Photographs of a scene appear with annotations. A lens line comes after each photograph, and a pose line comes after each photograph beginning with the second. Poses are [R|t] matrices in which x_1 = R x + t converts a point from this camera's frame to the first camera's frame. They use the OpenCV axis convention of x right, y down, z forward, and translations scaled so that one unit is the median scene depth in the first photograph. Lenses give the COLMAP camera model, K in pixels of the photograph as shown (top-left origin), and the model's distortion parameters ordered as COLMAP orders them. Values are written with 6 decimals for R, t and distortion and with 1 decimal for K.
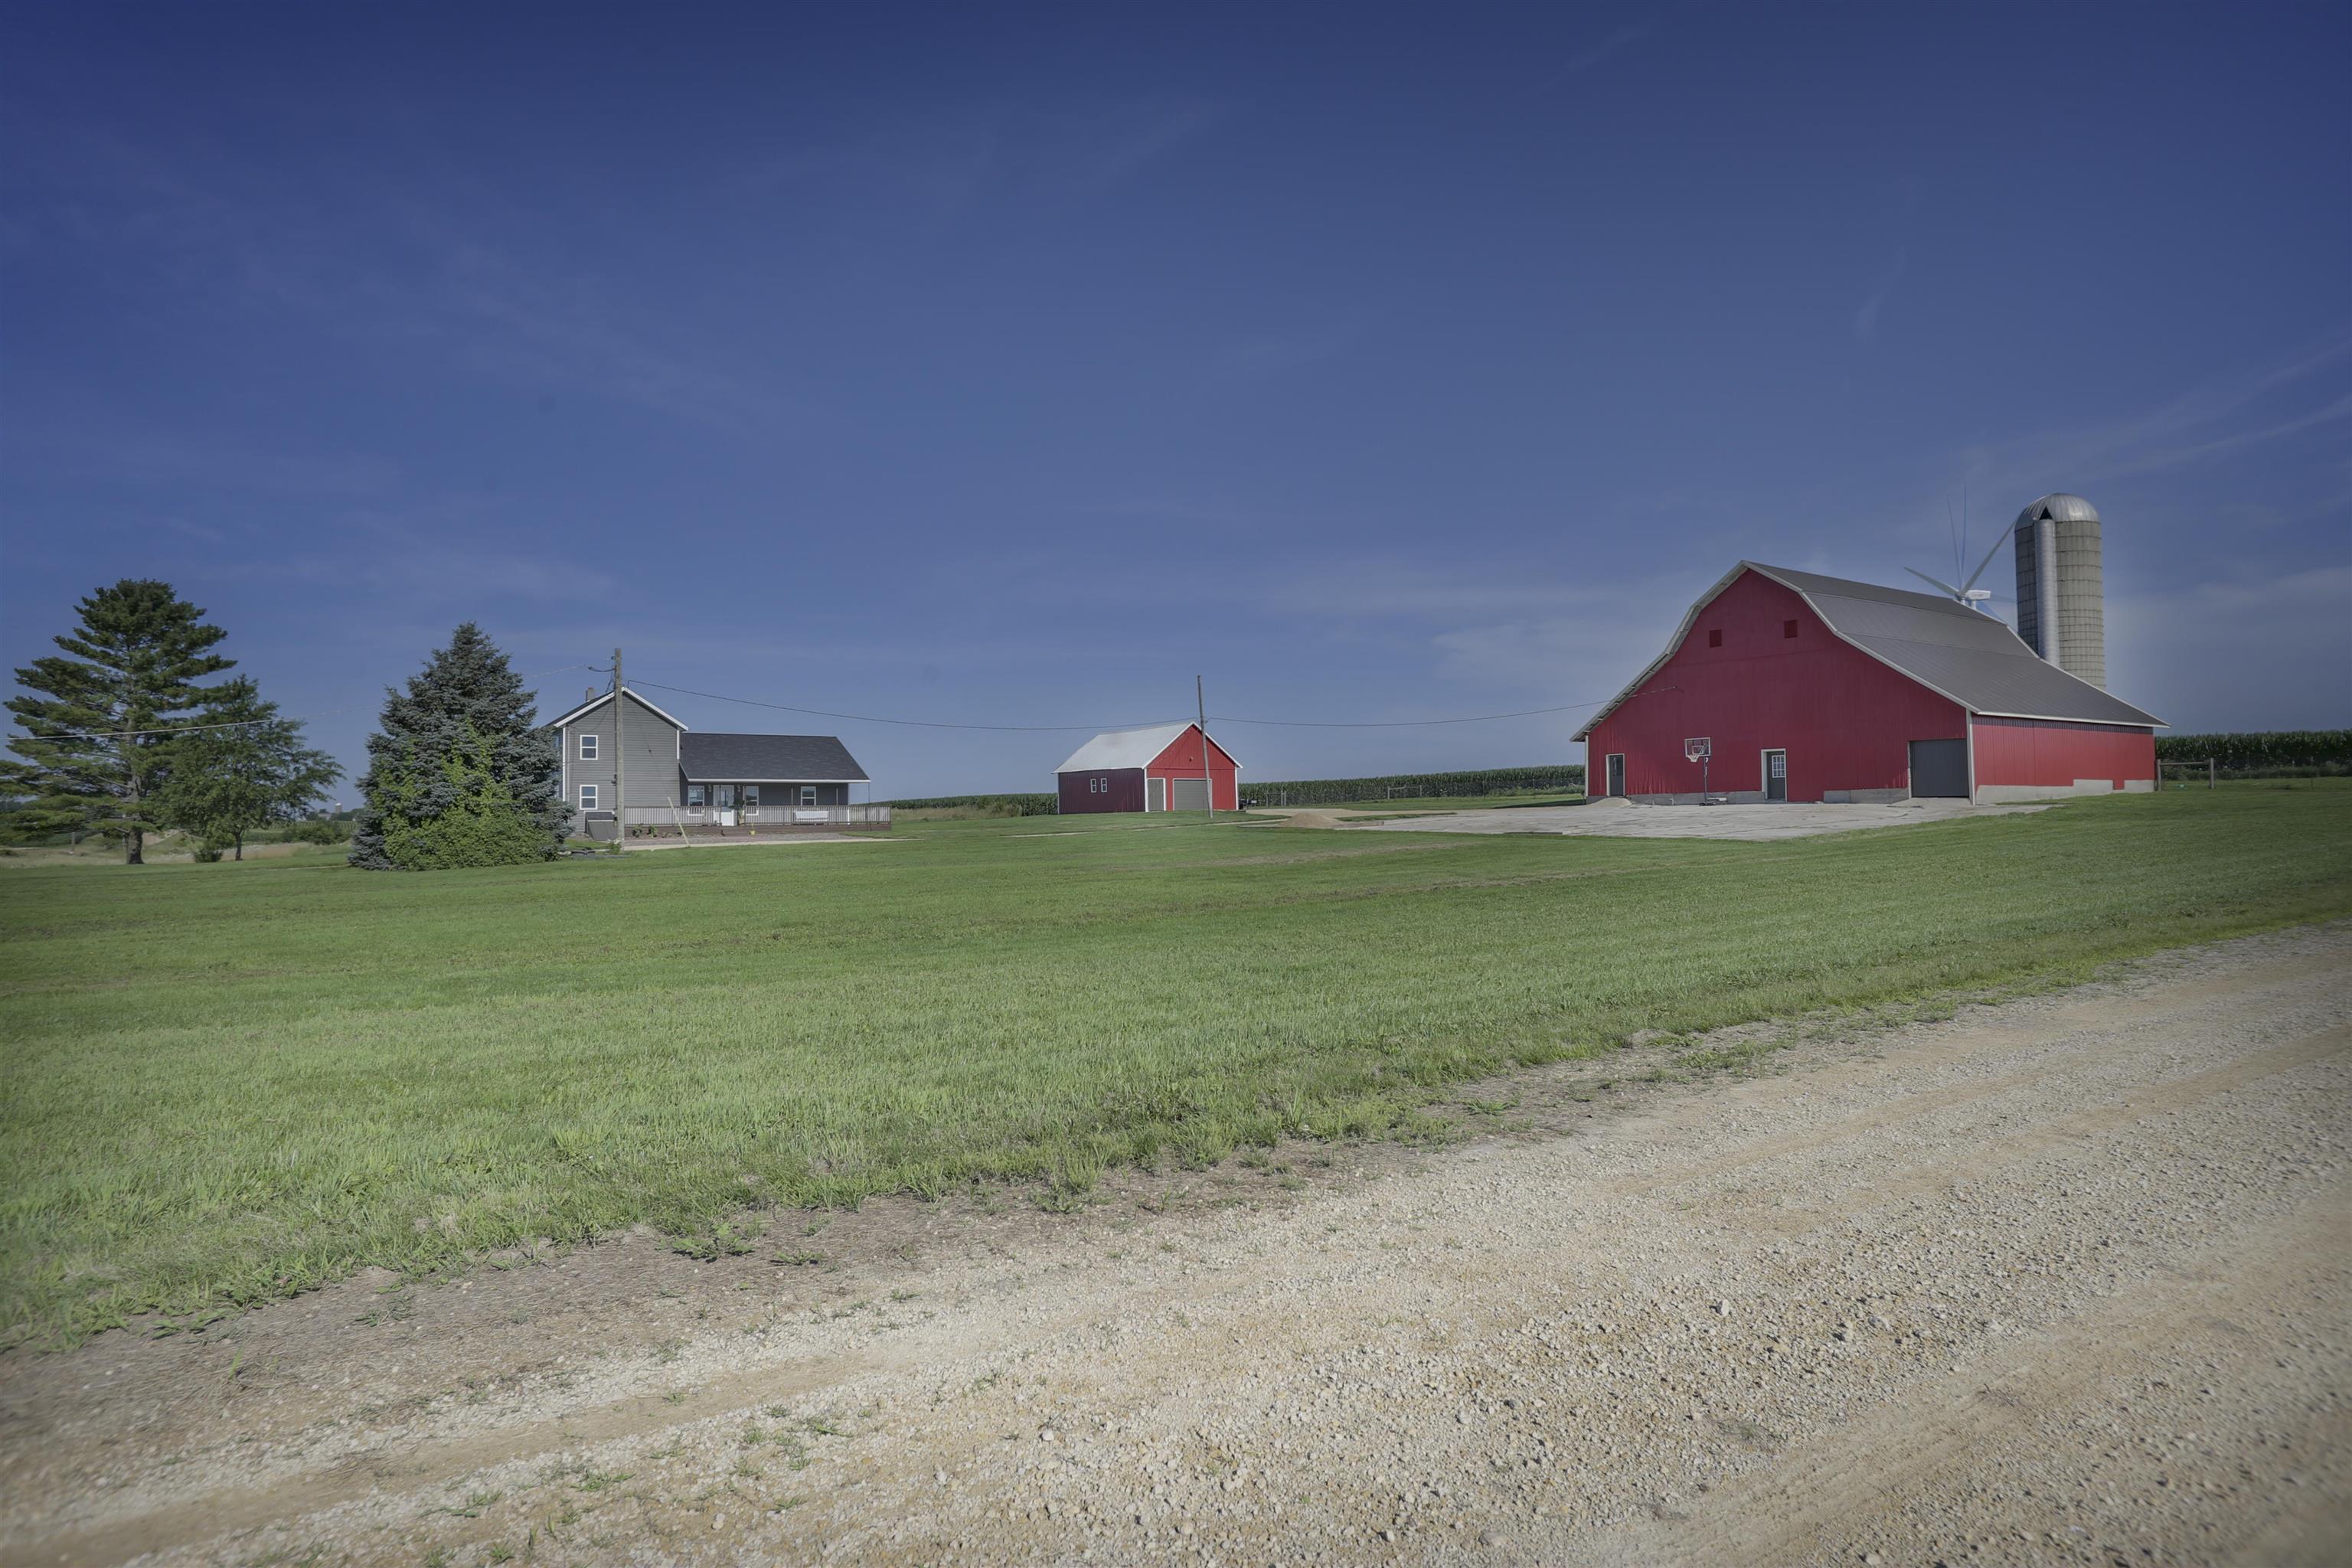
lens RADIAL K [[1349.8, 0, 1176.7], [0, 1349.8, 774.3], [0, 0, 1]] dist [-0.032879, 0.005414]
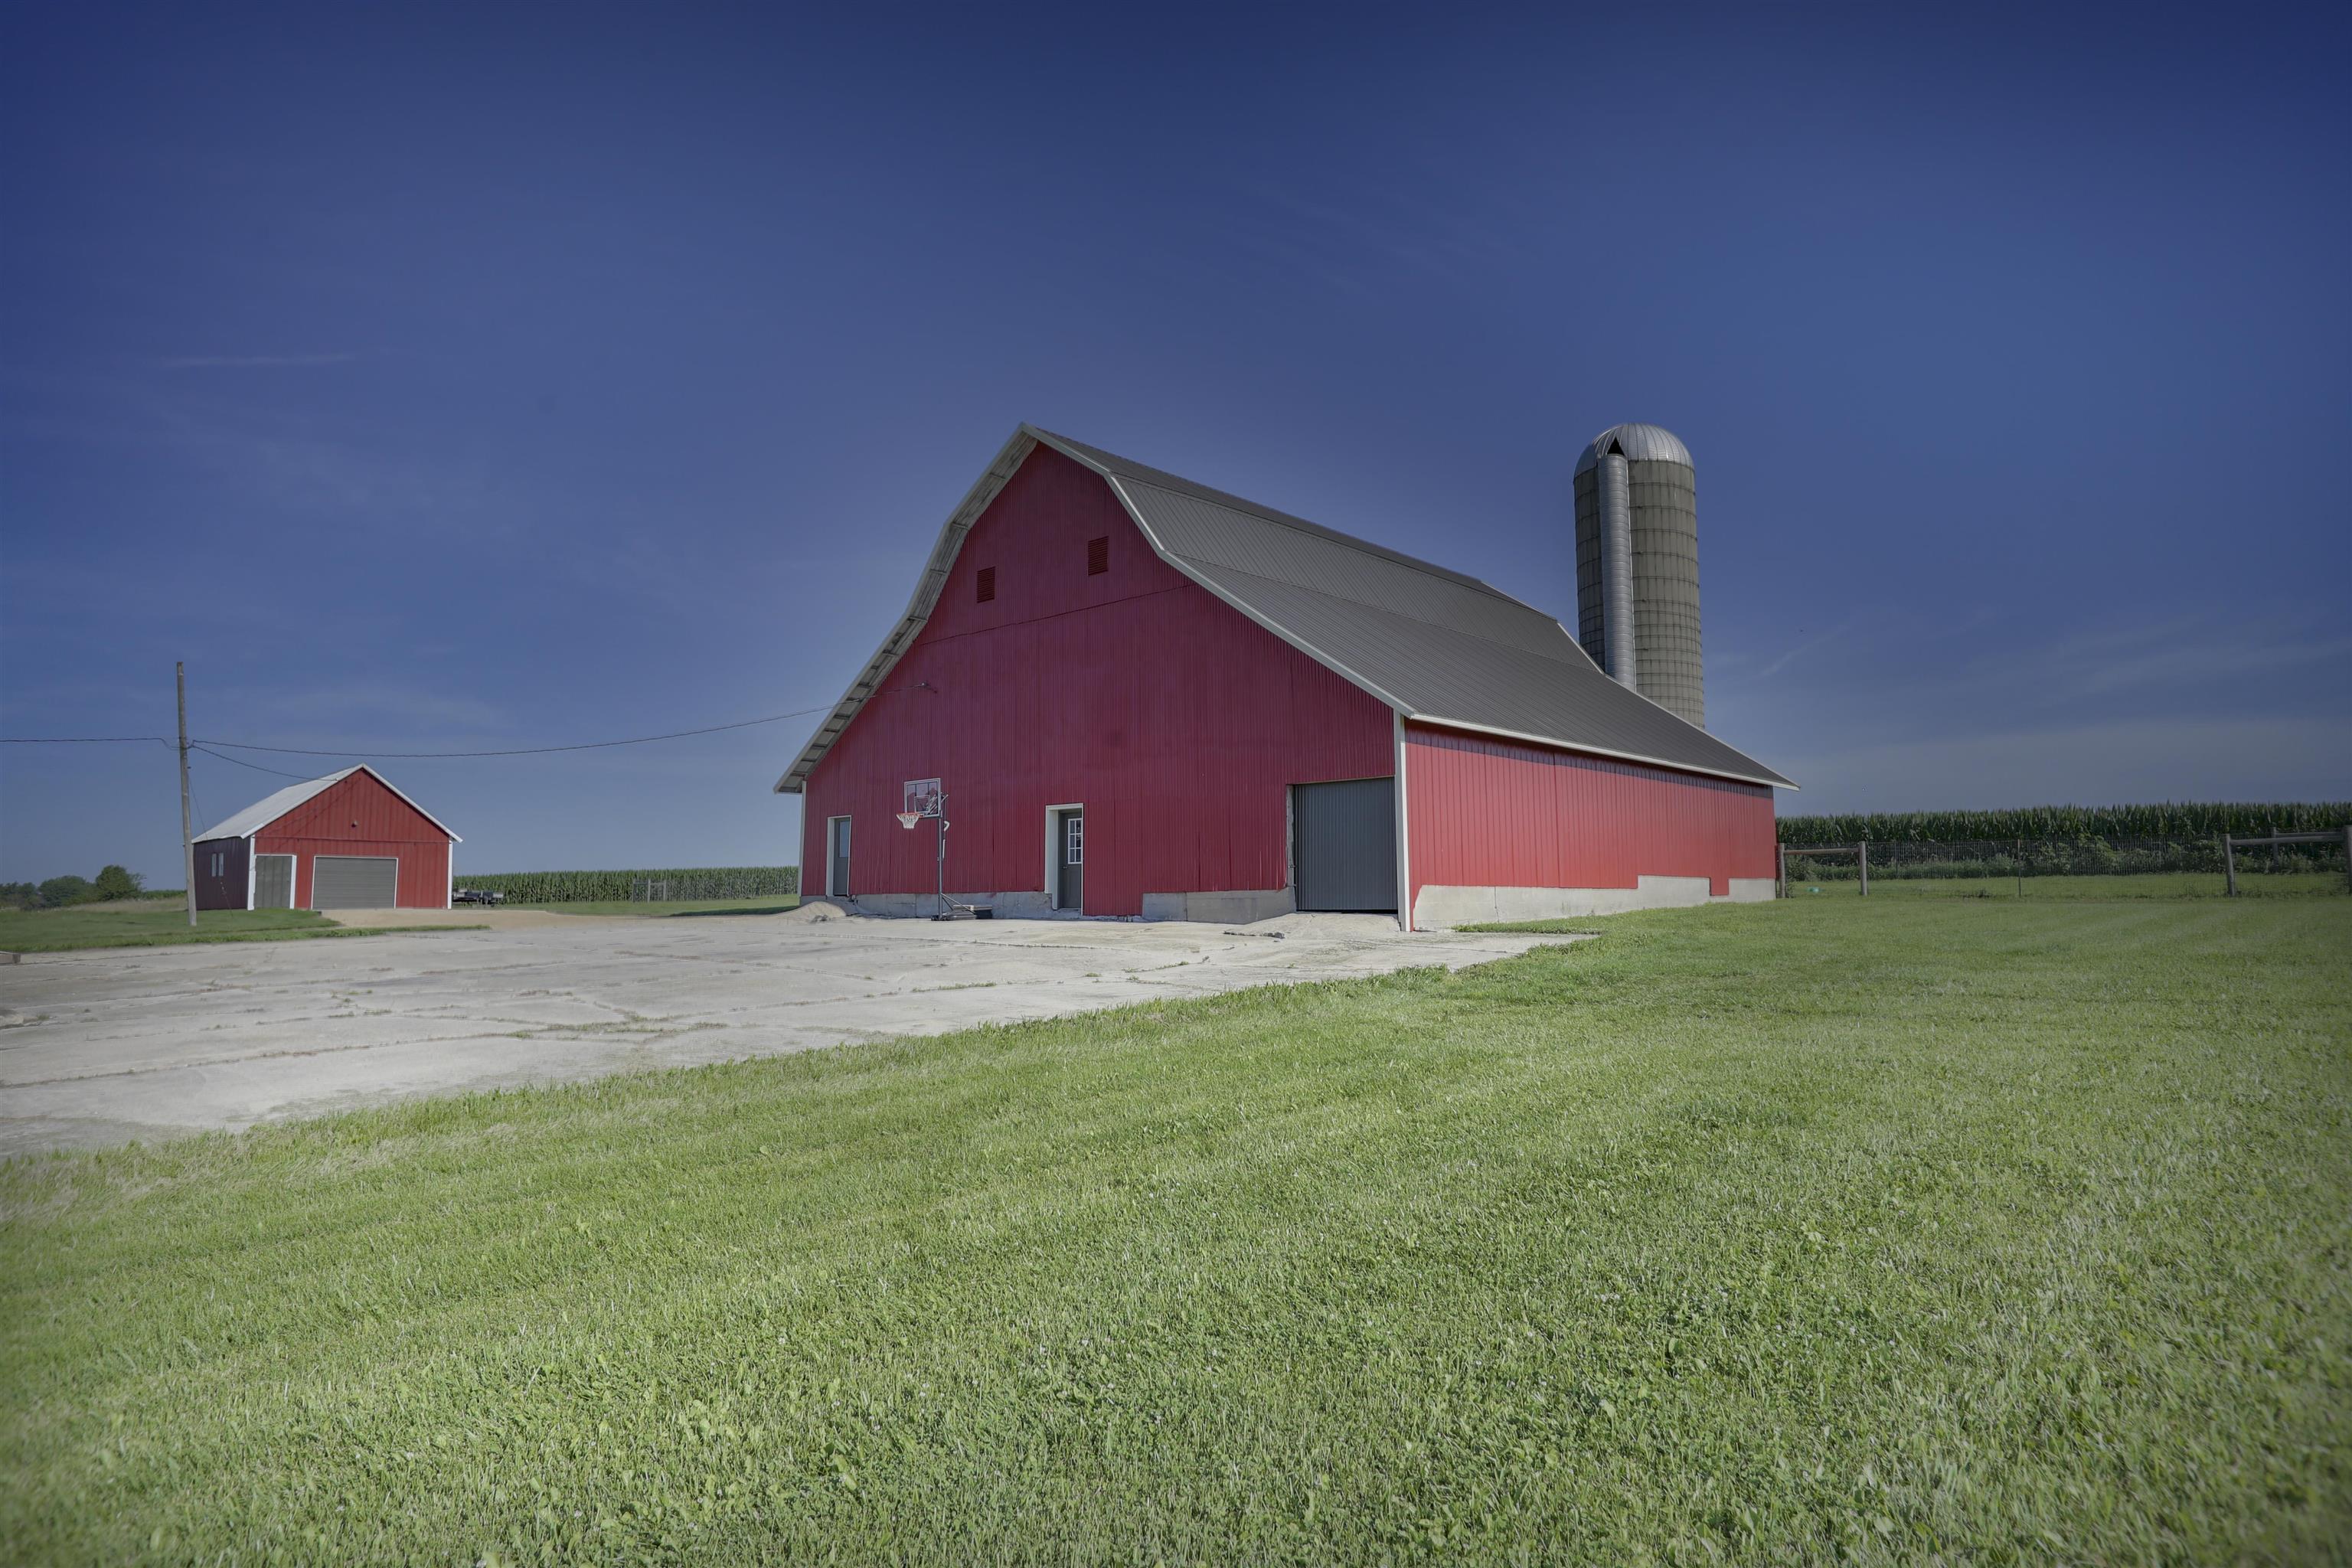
lens RADIAL K [[1349.8, 0, 1167.3], [0, 1349.8, 772.7], [0, 0, 1]] dist [-0.032879, 0.005414]
pose [[0.977415, 0.028967, 0.209335, 0.362476], [-0.014818, 0.997517, -0.068848, 0.002292], [-0.210810, 0.064191, 0.975417, 0.498028]]
